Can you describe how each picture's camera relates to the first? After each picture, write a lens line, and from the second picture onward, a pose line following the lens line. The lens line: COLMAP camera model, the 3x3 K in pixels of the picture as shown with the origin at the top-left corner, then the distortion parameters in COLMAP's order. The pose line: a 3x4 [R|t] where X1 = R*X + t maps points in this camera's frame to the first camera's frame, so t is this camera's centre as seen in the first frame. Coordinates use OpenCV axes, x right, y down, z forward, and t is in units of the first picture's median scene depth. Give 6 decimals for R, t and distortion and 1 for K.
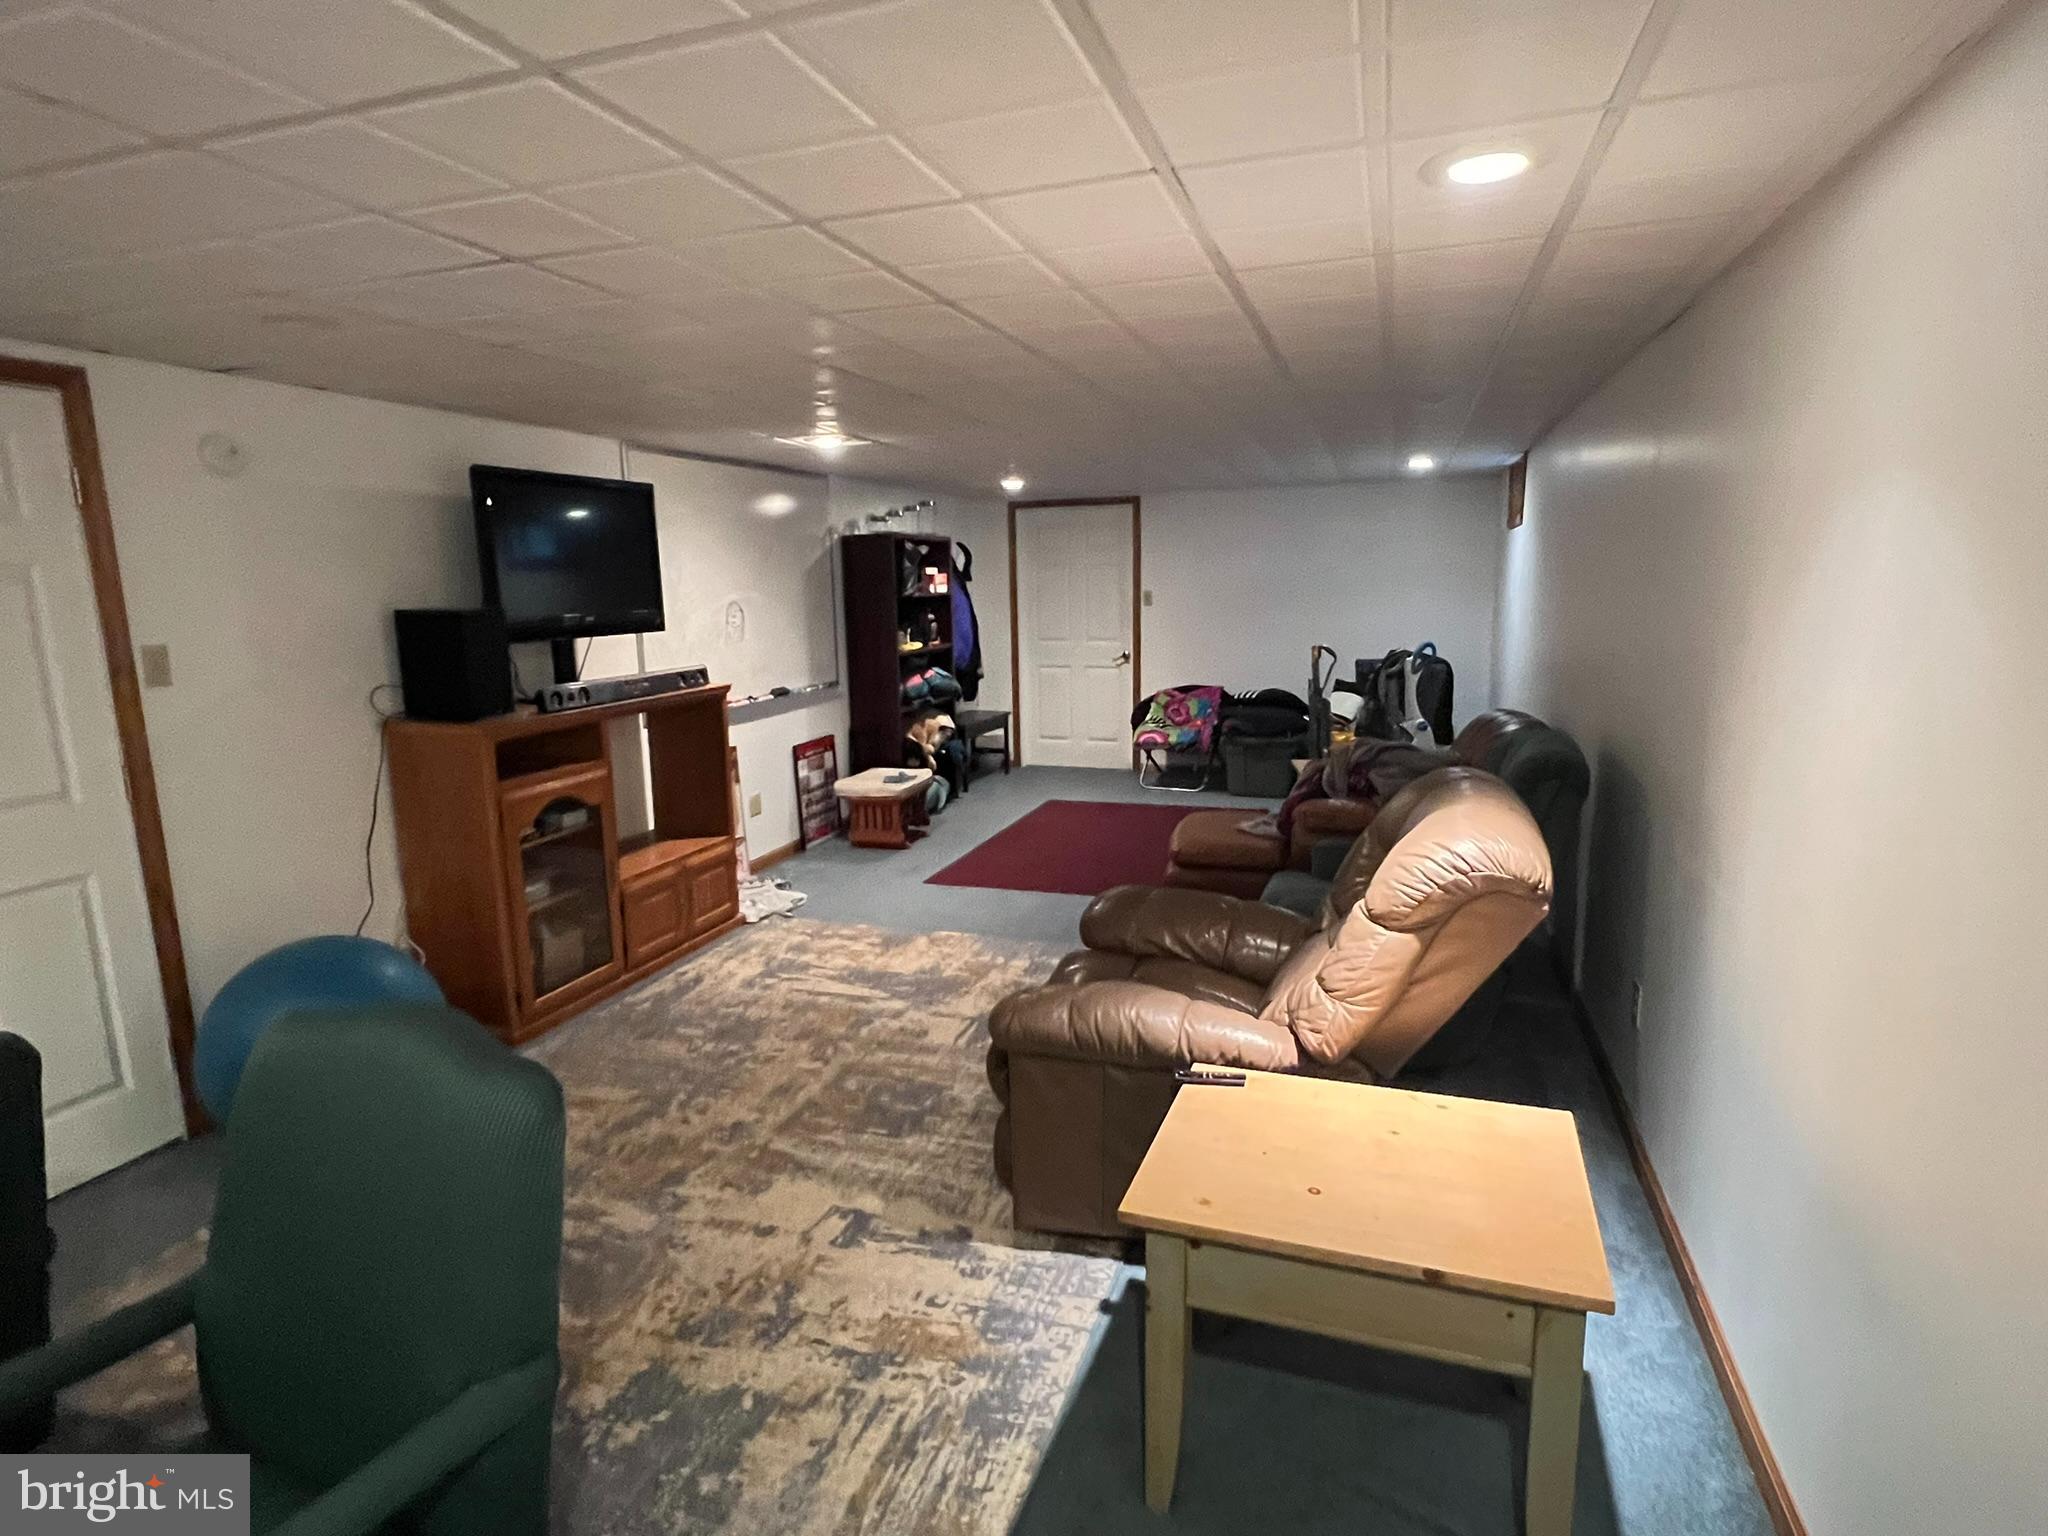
lens RADIAL K [[1085.7, 0, 1024.0], [0, 1085.7, 768.0], [0, 0, 1]] dist [0.000038, -0.000022]
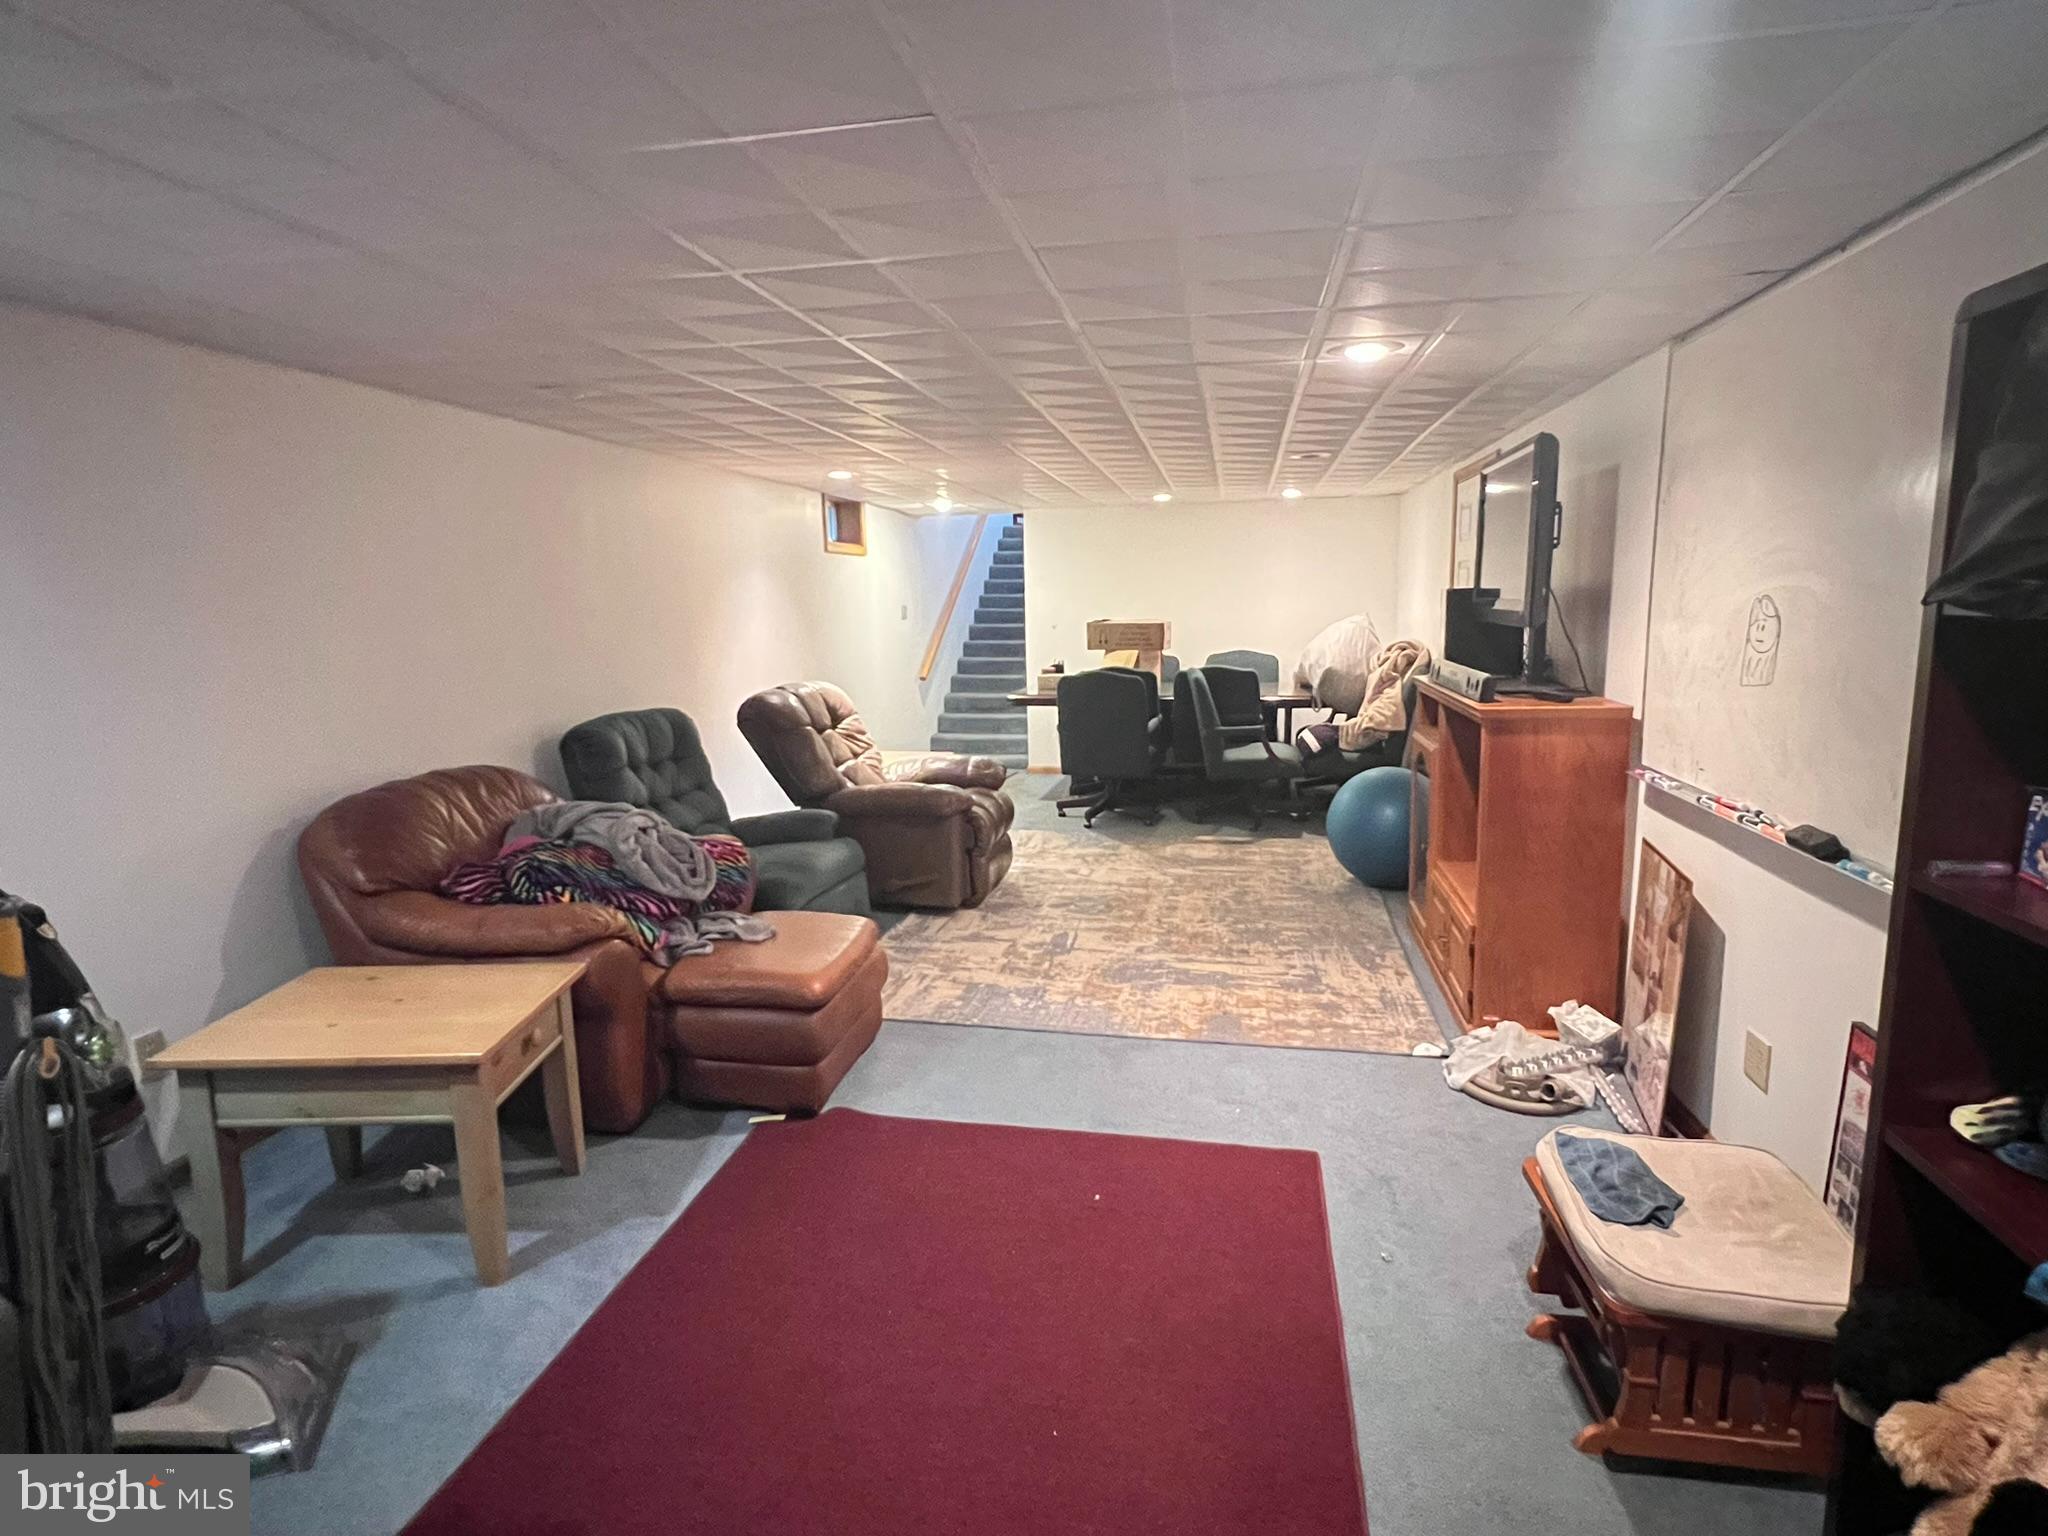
lens RADIAL K [[1085.7, 0, 1024.0], [0, 1085.7, 768.0], [0, 0, 1]] dist [0.000038, -0.000022]
pose [[-0.990260, 0.052622, -0.128904, 0.138120], [0.007417, 0.944450, 0.328570, -0.320620], [0.139034, 0.324414, -0.935642, 1.899694]]
